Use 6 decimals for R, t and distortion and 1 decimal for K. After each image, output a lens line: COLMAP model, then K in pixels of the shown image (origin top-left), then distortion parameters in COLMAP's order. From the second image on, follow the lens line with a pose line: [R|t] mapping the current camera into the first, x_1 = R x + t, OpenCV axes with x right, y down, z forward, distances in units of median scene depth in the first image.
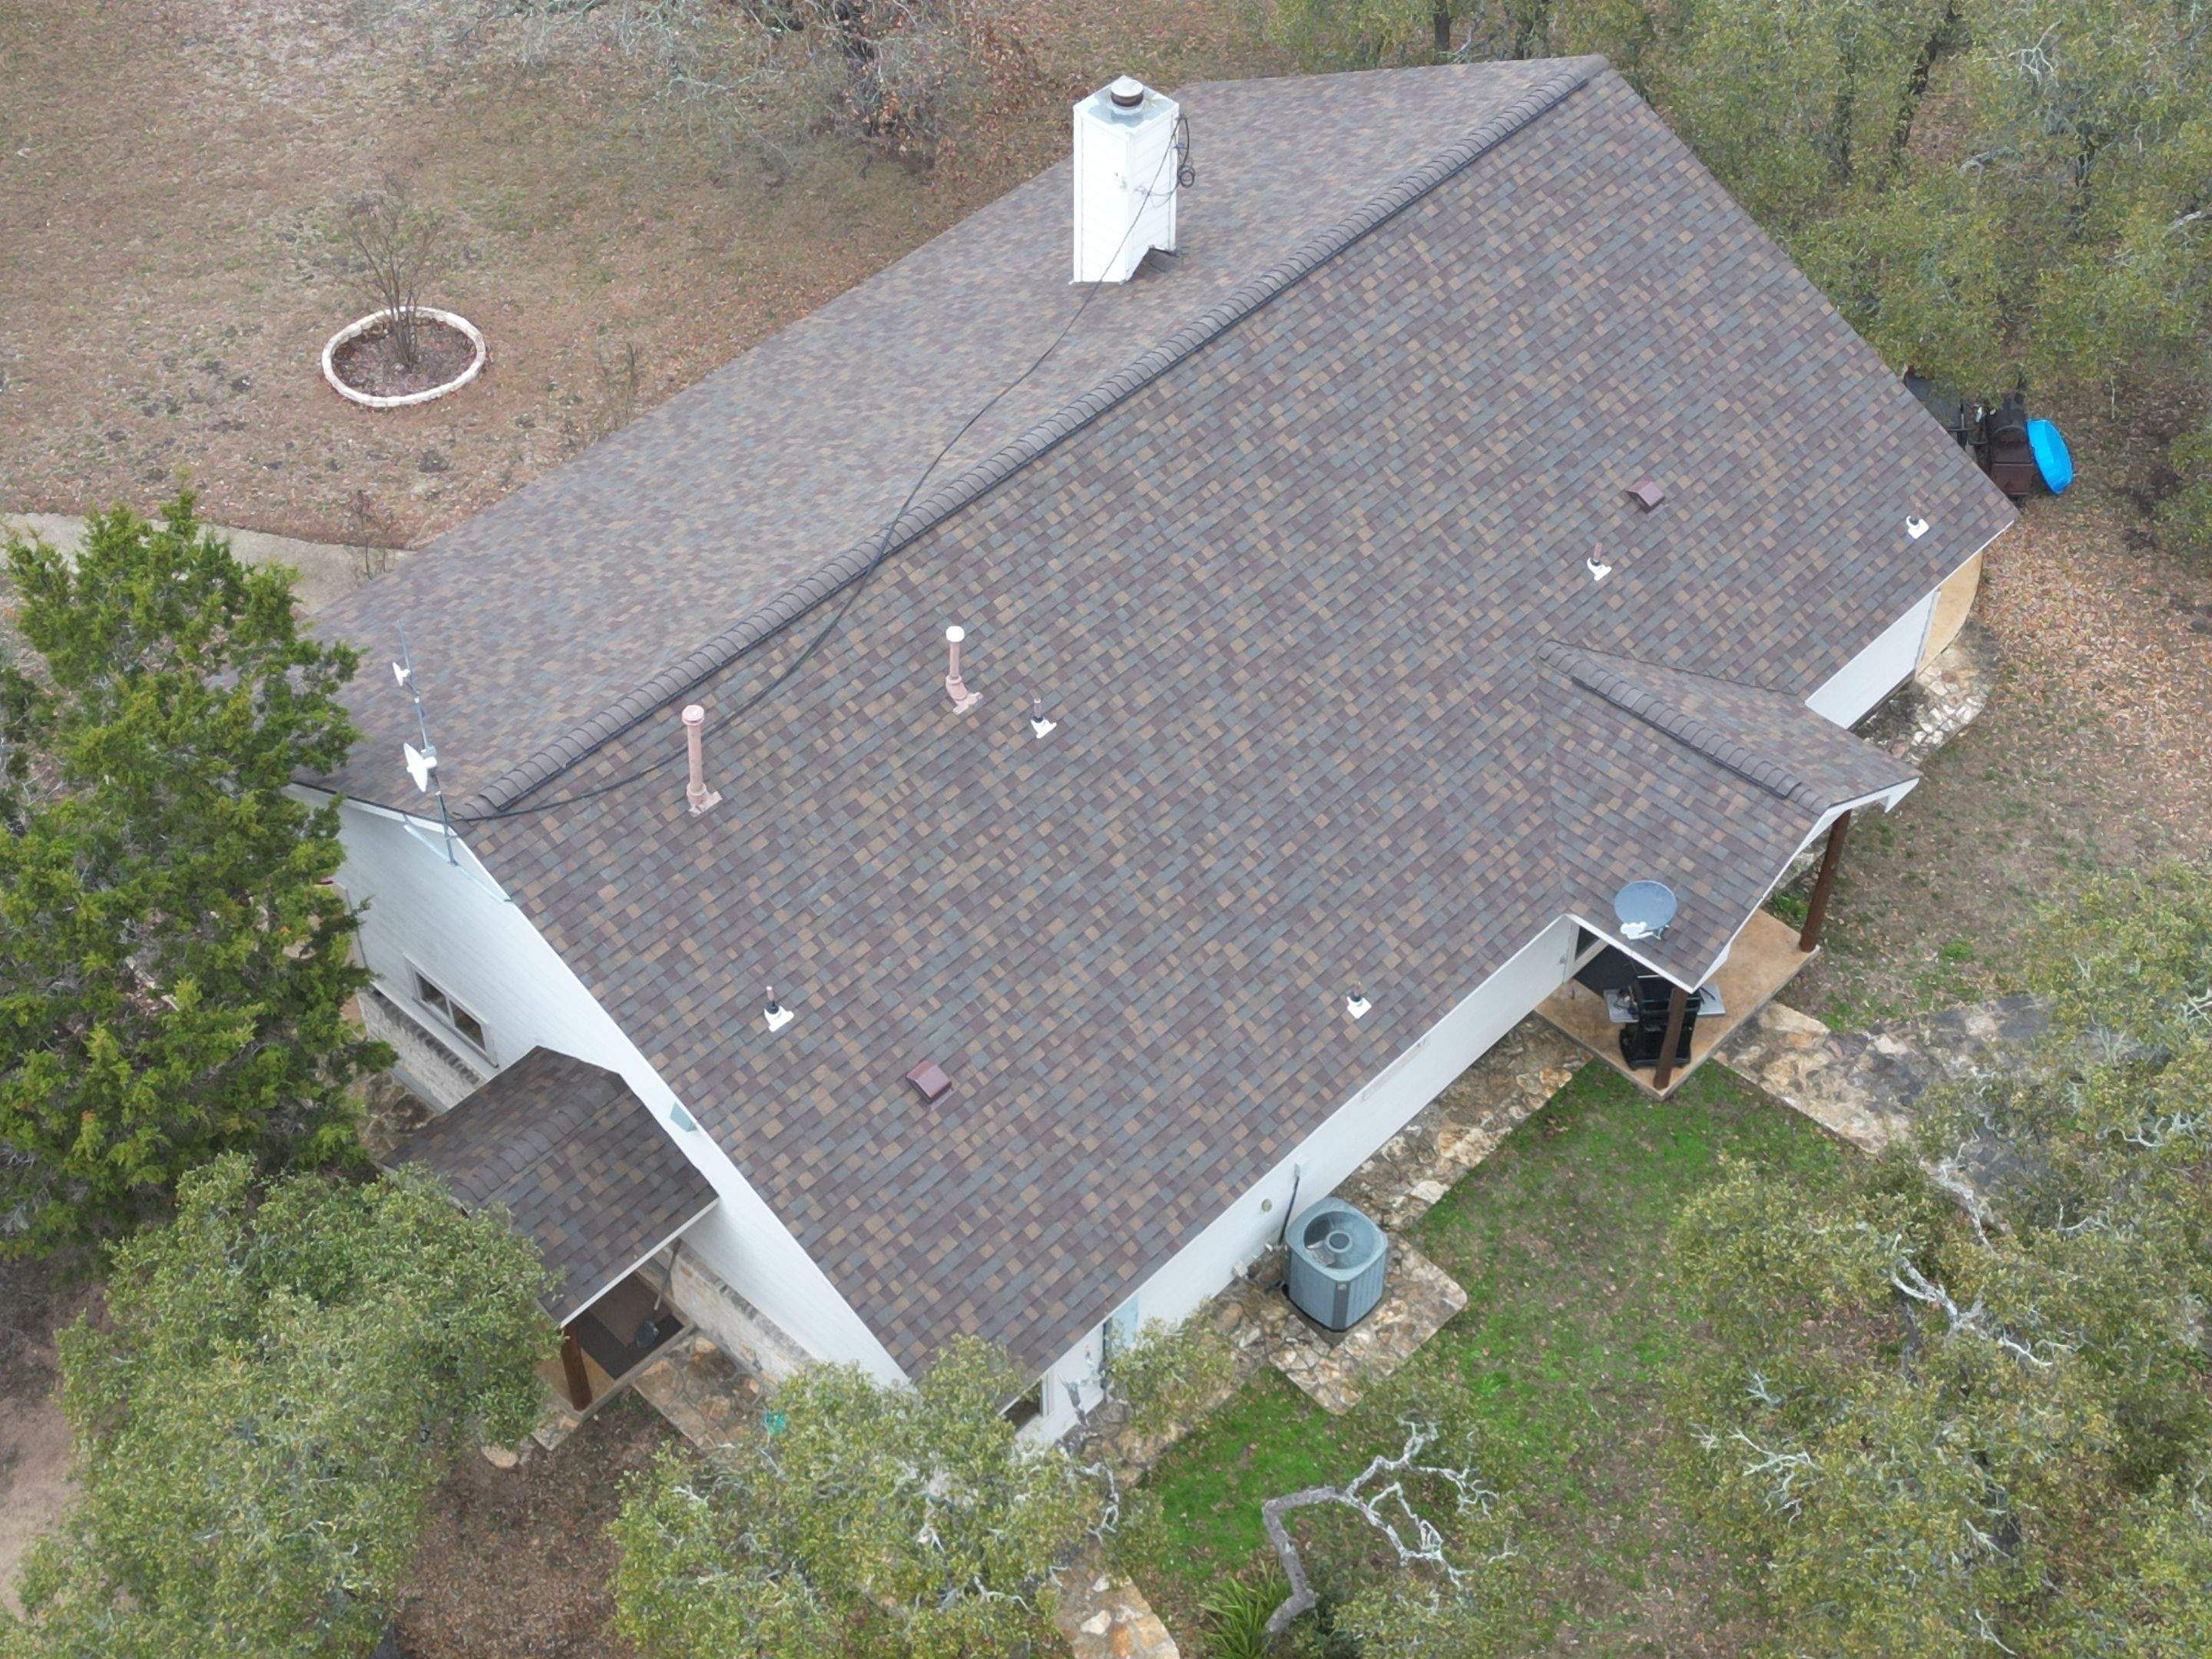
lens RADIAL K [[3064.3, 0, 1099.3], [0, 3064.3, 851.2], [0, 0, 1]] dist [0.108695, 0.000000]
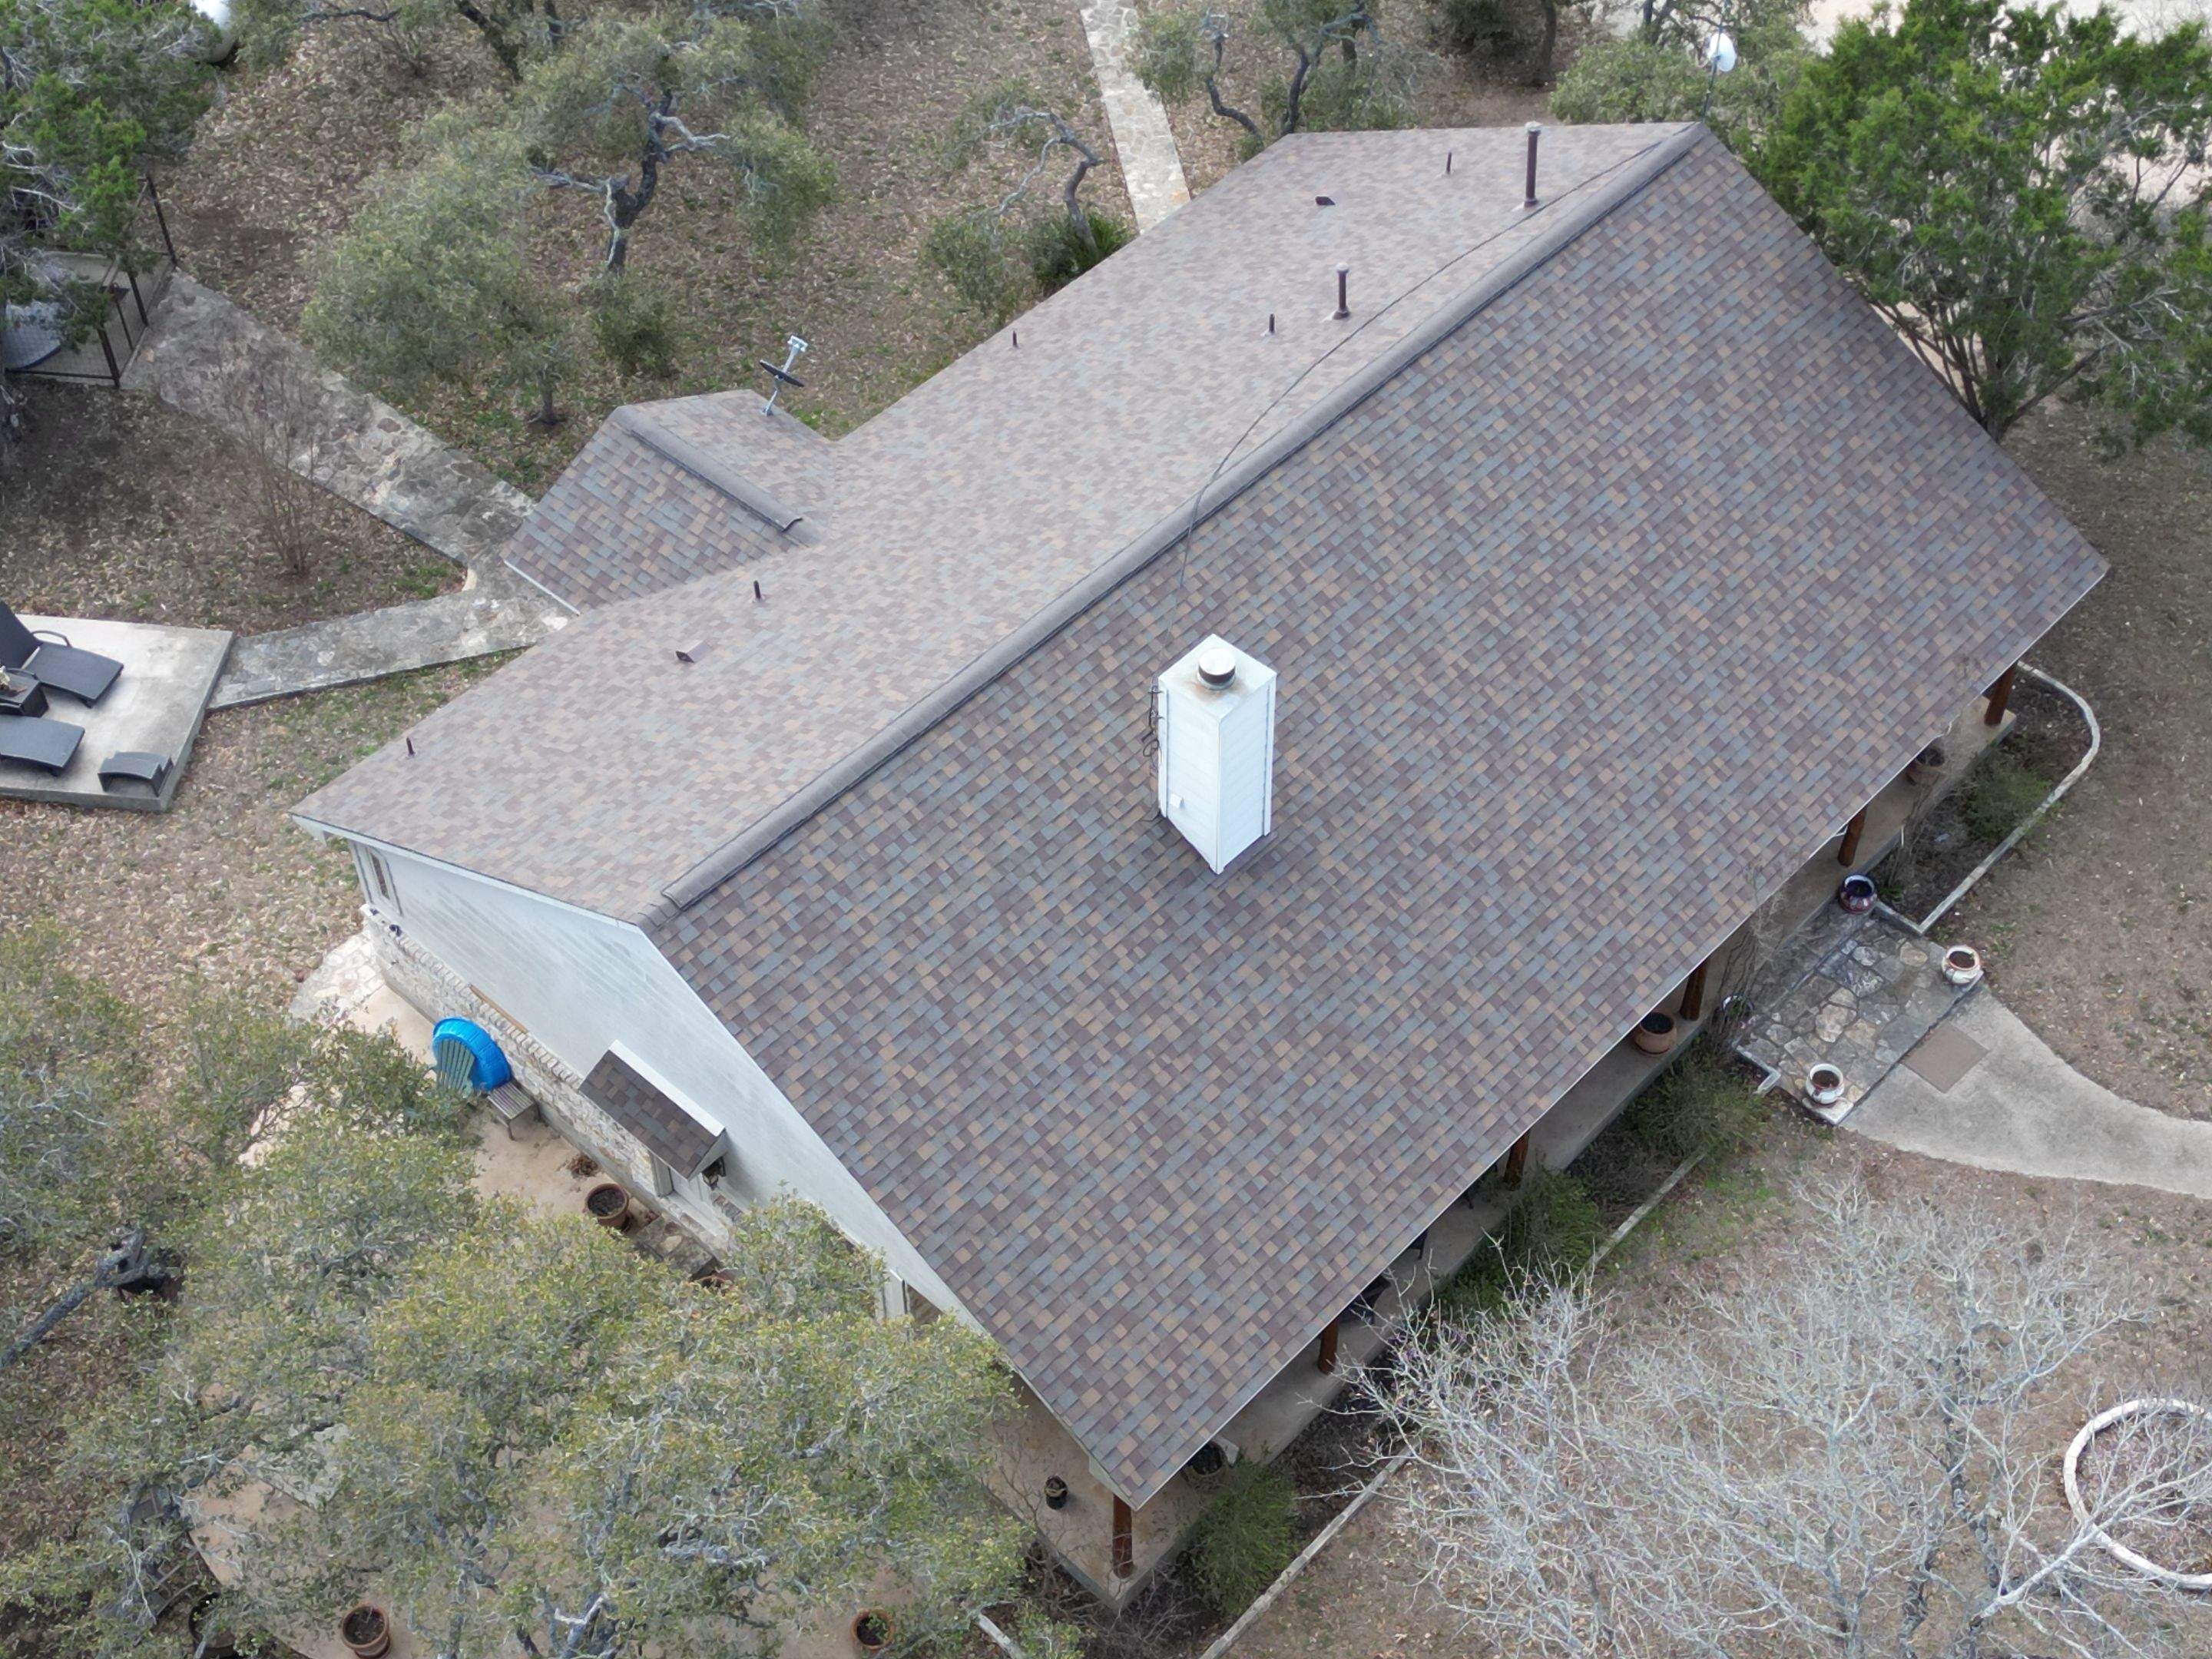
lens RADIAL K [[3064.3, 0, 1094.6], [0, 3064.3, 841.7], [0, 0, 1]] dist [0.108695, 0.000000]
pose [[-0.999938, 0.009734, 0.005394, 0.042494], [0.004398, -0.099616, 0.995016, -1.195004], [0.010222, 0.994978, 0.099567, 1.016823]]
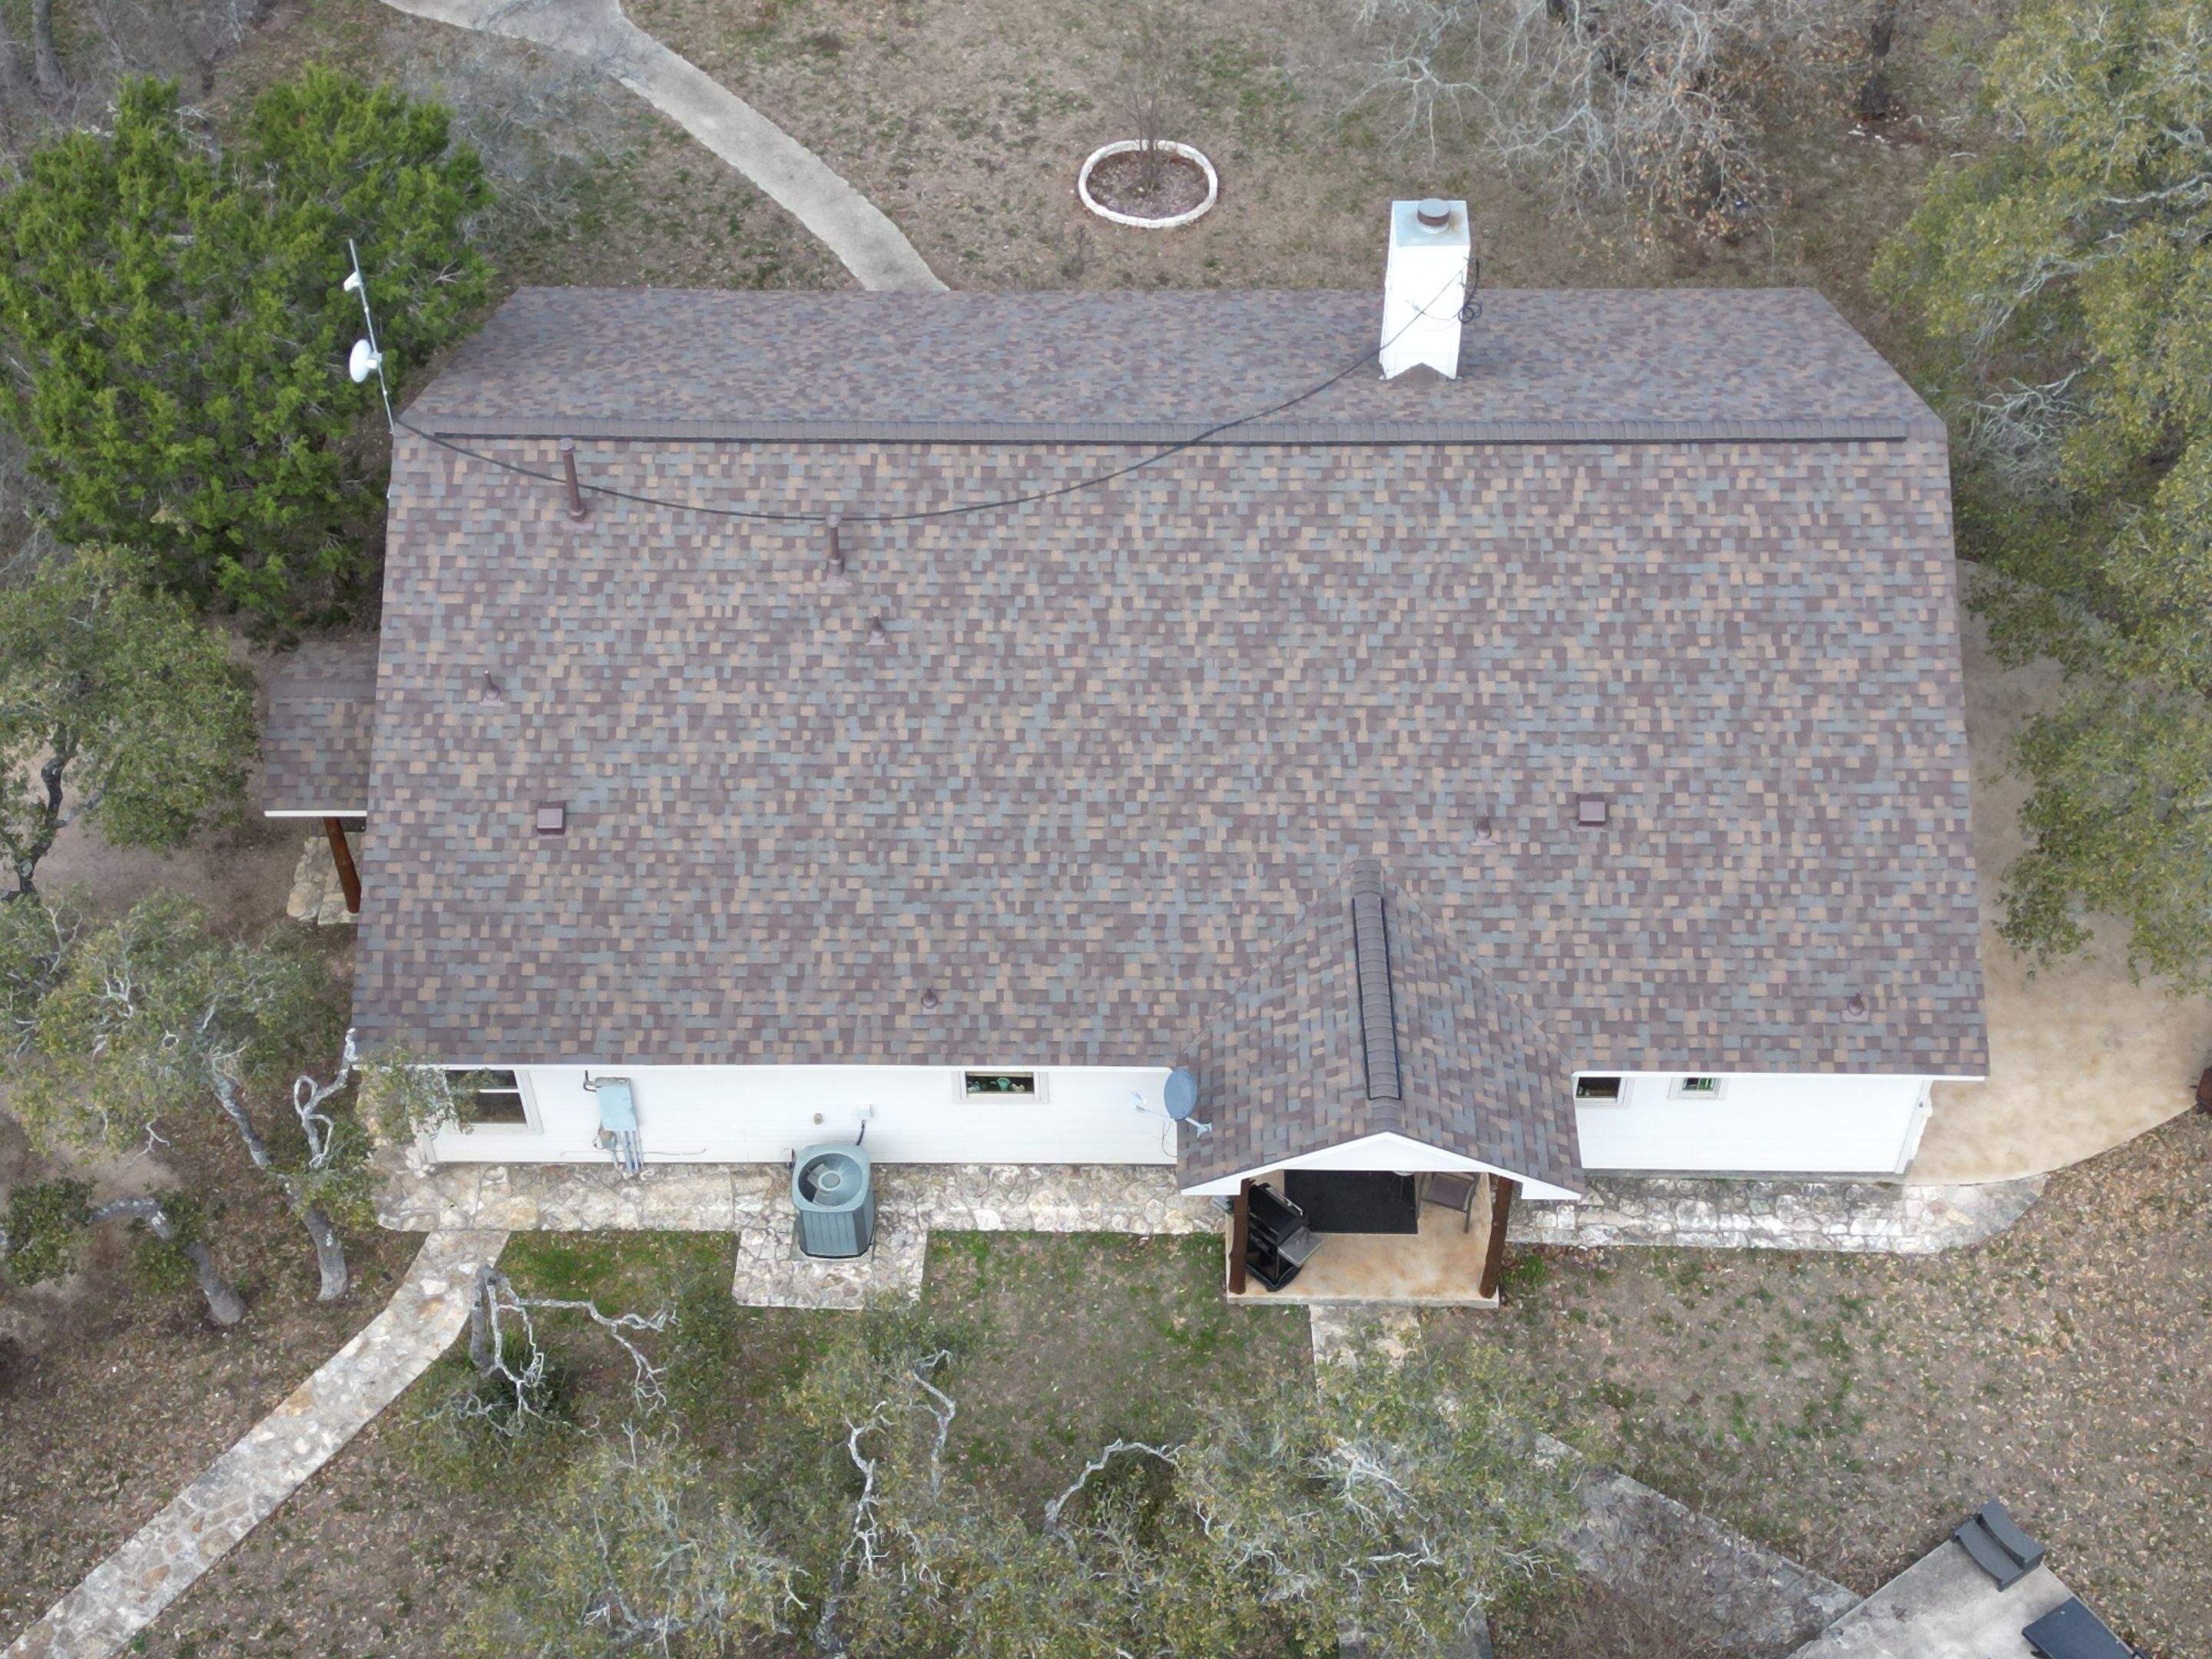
lens RADIAL K [[3064.3, 0, 1099.0], [0, 3064.3, 840.7], [0, 0, 1]] dist [0.108695, 0.000000]
pose [[0.675460, 0.549559, -0.491670, 0.586802], [-0.532176, 0.824842, 0.190852, -0.221960], [0.510434, 0.132742, 0.849610, 0.101161]]
